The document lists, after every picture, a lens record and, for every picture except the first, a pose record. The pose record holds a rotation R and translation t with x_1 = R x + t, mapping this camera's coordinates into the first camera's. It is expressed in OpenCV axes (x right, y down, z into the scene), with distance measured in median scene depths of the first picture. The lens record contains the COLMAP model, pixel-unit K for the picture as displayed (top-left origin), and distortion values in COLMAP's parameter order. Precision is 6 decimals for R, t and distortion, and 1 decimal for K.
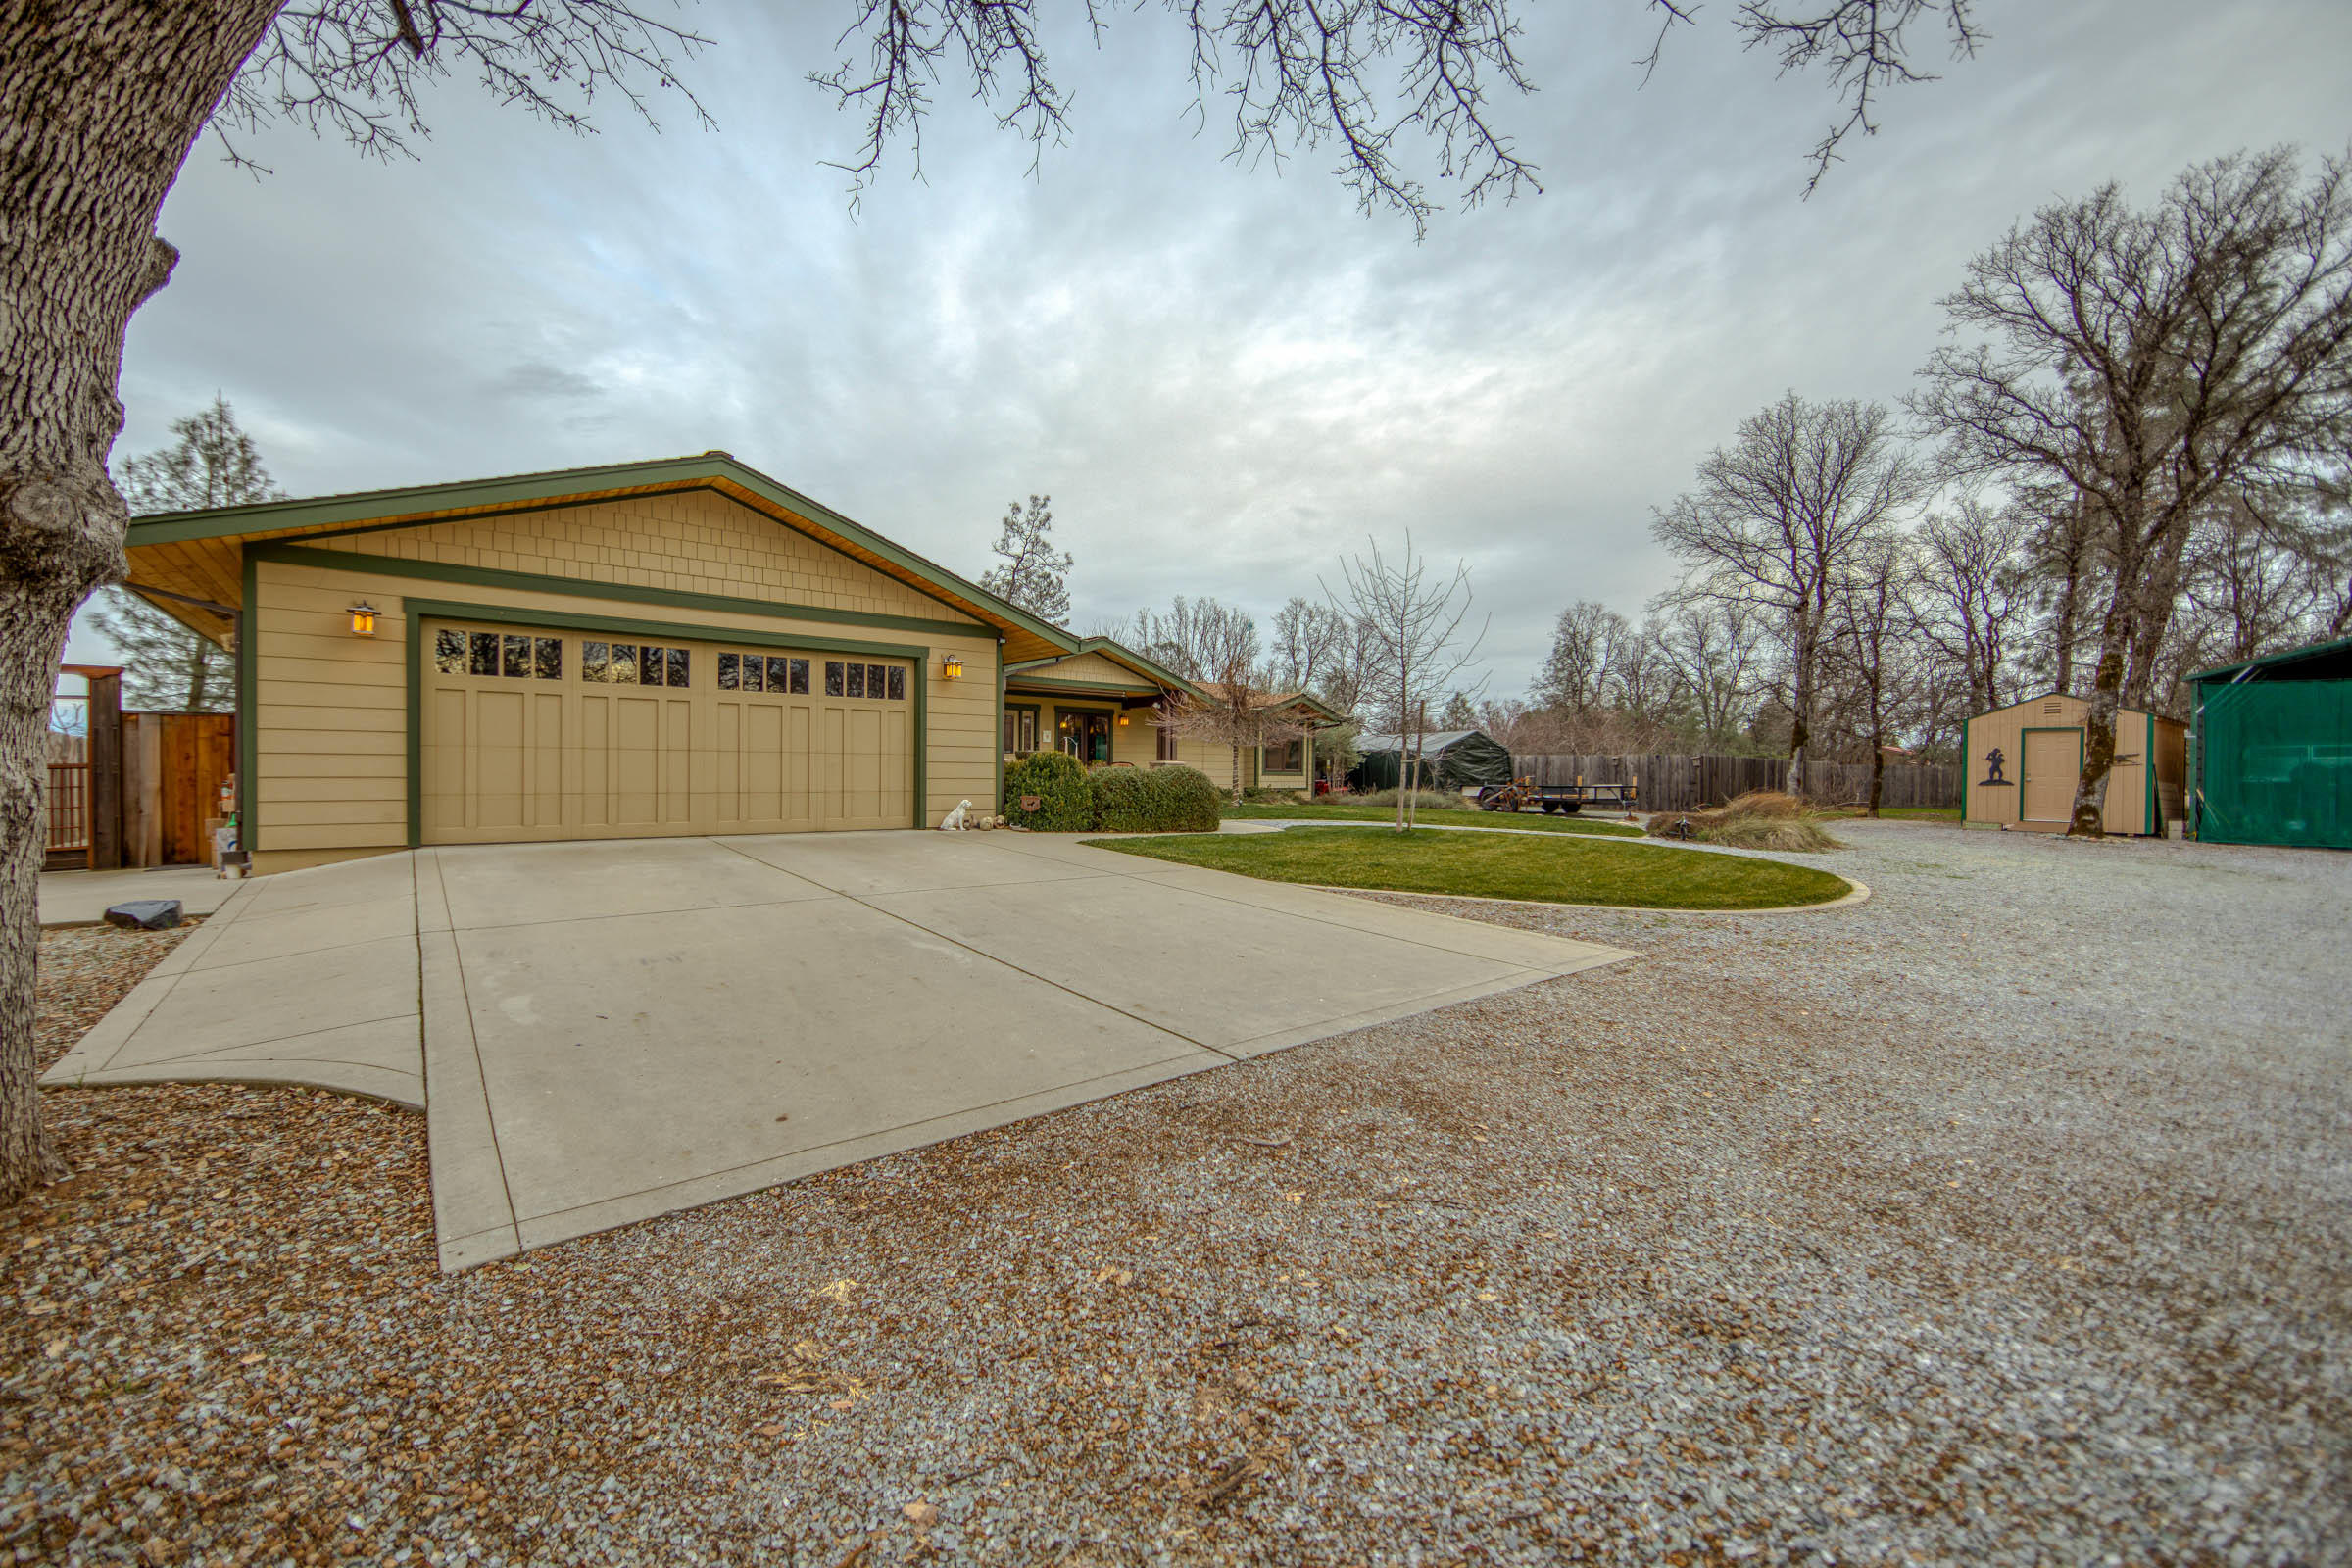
lens RADIAL K [[921.8, 0, 1187.7], [0, 921.8, 780.6], [0, 0, 1]] dist [0.005914, 0.000176]
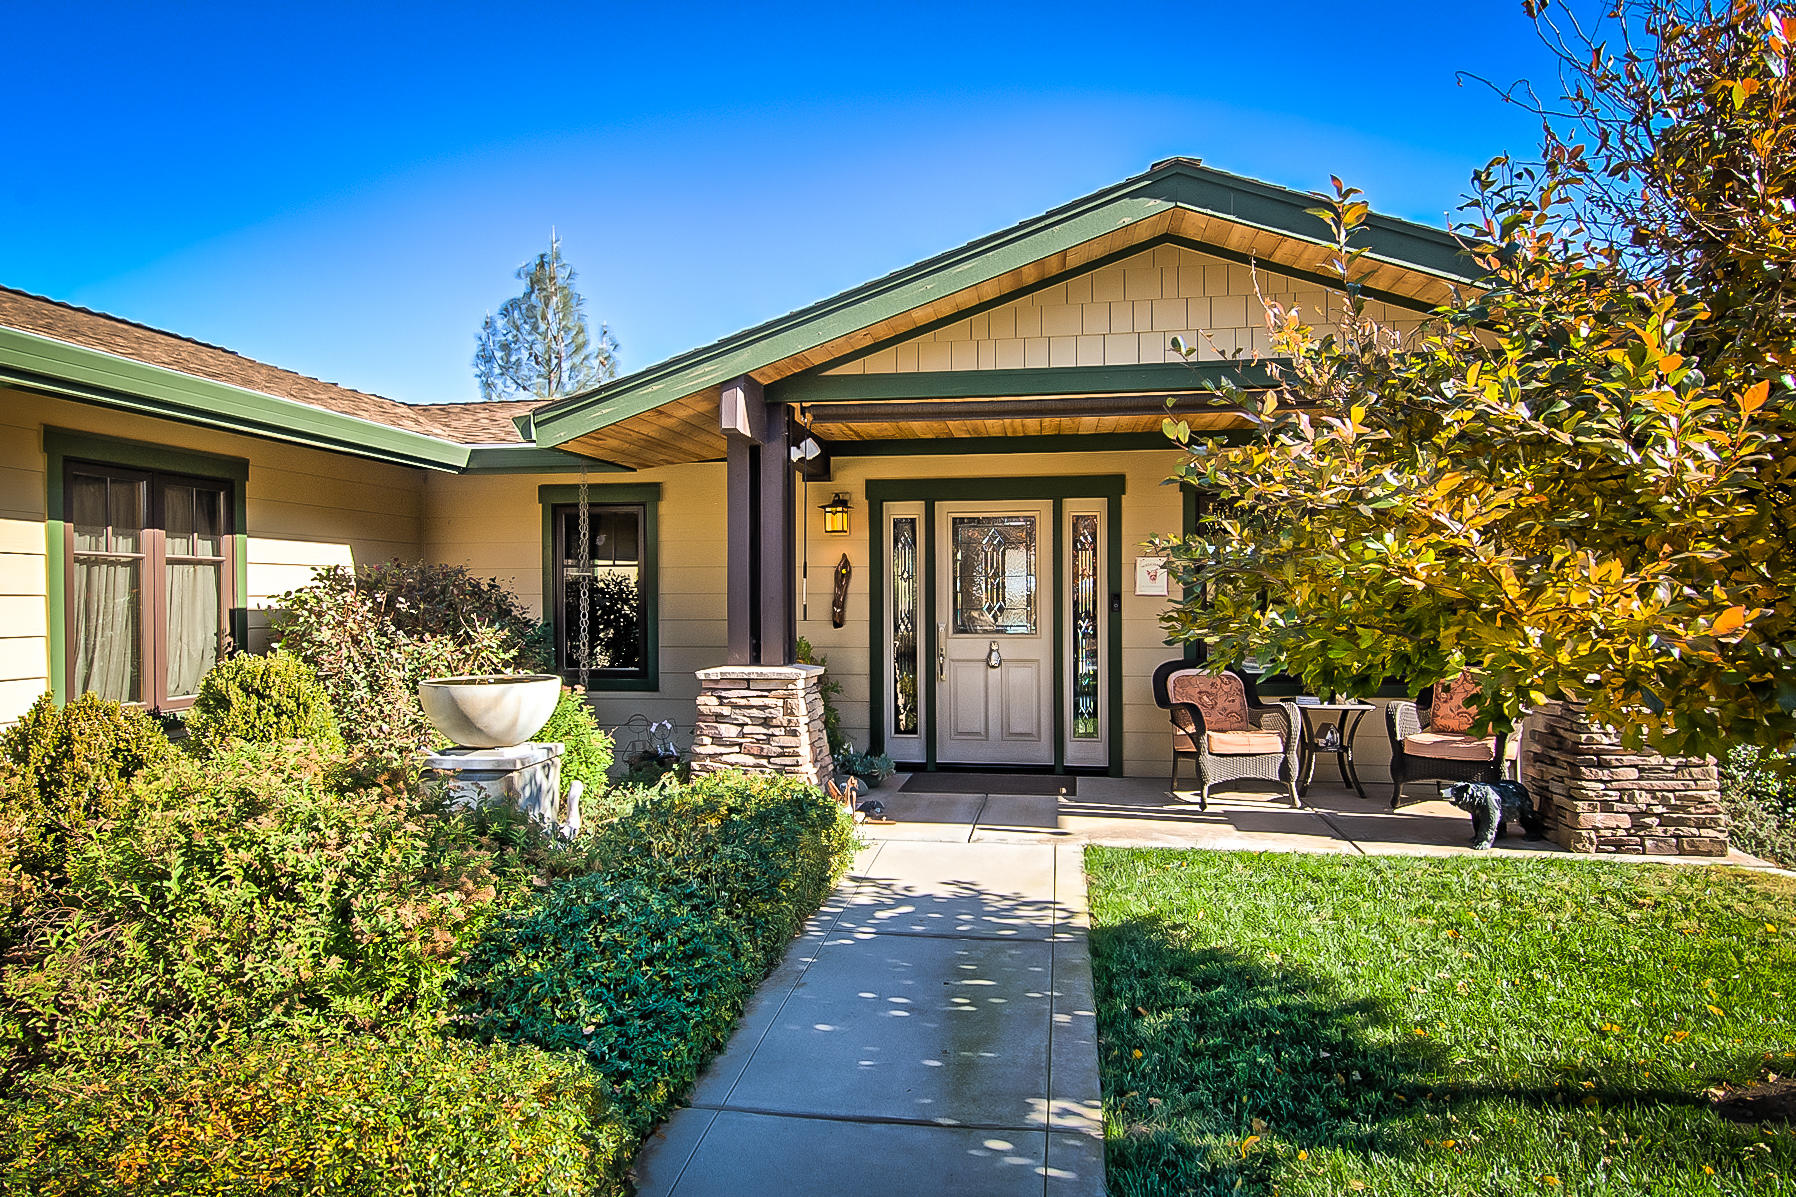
lens RADIAL K [[1109.3, 0, 898.0], [0, 1109.3, 598.5], [0, 0, 1]] dist [0.002124, 0.000130]
pose [[0.657296, -0.007016, -0.753600, 0.145031], [0.002468, 0.999971, -0.007157, -0.073729], [0.753628, 0.002844, 0.657295, 1.321418]]
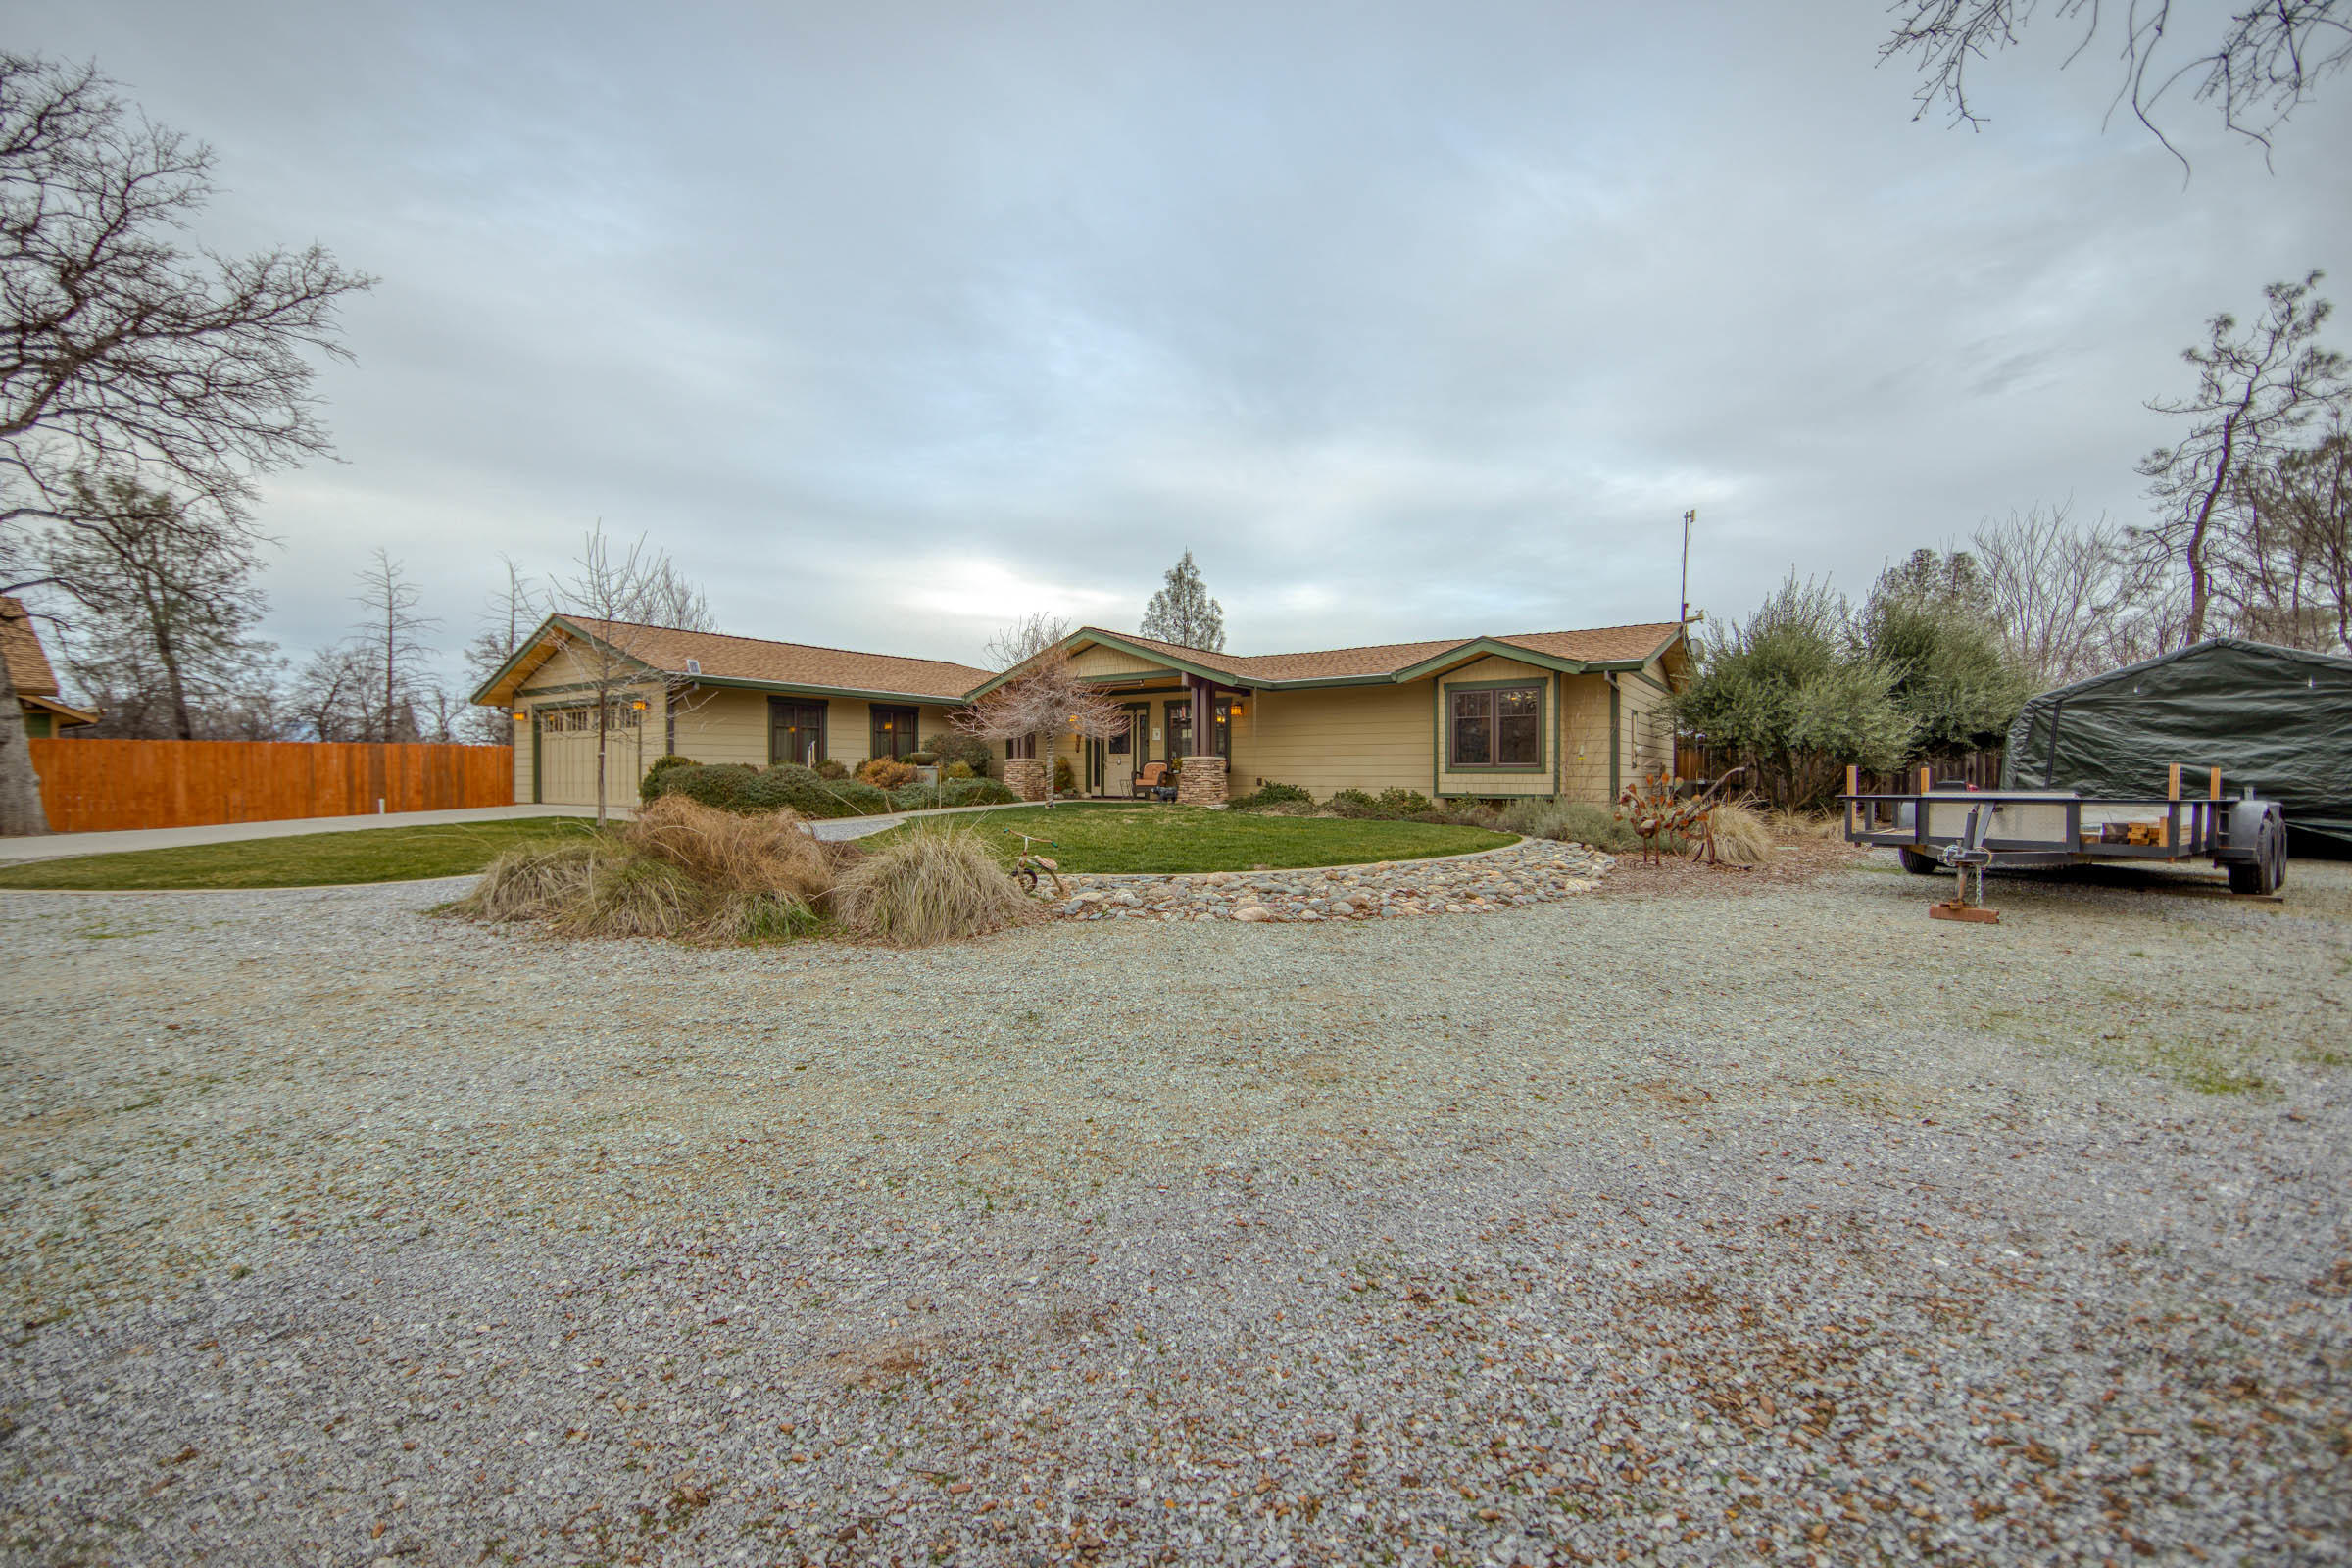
lens RADIAL K [[947.8, 0, 1203.7], [0, 947.8, 772.9], [0, 0, 1]] dist [-0.000805, 0.004999]
pose [[0.262759, -0.009822, -0.964812, 1.561750], [-0.006139, 0.999911, -0.011851, 0.006642], [0.964842, 0.009037, 0.262675, 1.515731]]
